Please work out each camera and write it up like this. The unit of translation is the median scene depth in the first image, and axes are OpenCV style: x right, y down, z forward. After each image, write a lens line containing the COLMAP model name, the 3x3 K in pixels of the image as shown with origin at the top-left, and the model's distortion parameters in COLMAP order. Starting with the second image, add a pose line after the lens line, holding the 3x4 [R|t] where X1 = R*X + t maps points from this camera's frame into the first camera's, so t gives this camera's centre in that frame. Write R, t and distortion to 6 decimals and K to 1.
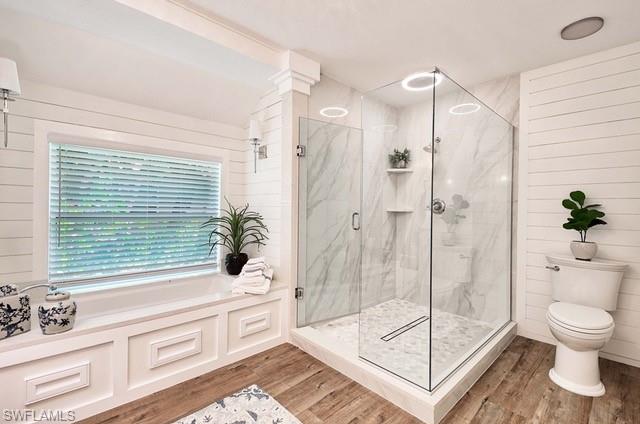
lens RADIAL K [[284.3, 0, 323.7], [0, 284.3, 208.5], [0, 0, 1]] dist [0.046848, -0.026316]
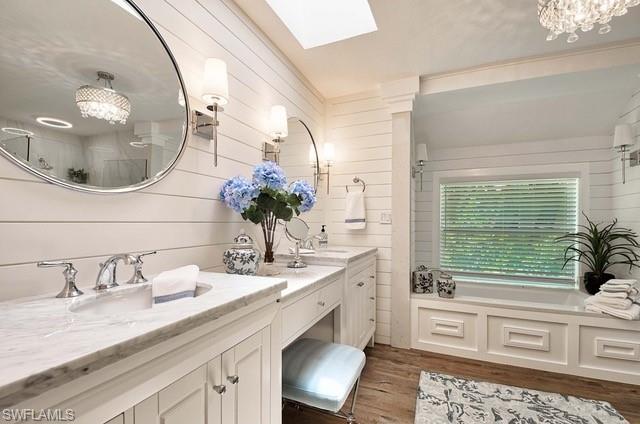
lens RADIAL K [[273.8, 0, 321.6], [0, 273.8, 221.9], [0, 0, 1]] dist [0.038590, -0.022048]
pose [[0.403016, -0.009009, -0.915149, 0.189160], [0.001547, 0.999957, -0.009162, -0.000699], [0.915192, 0.002277, 0.403012, -0.221800]]
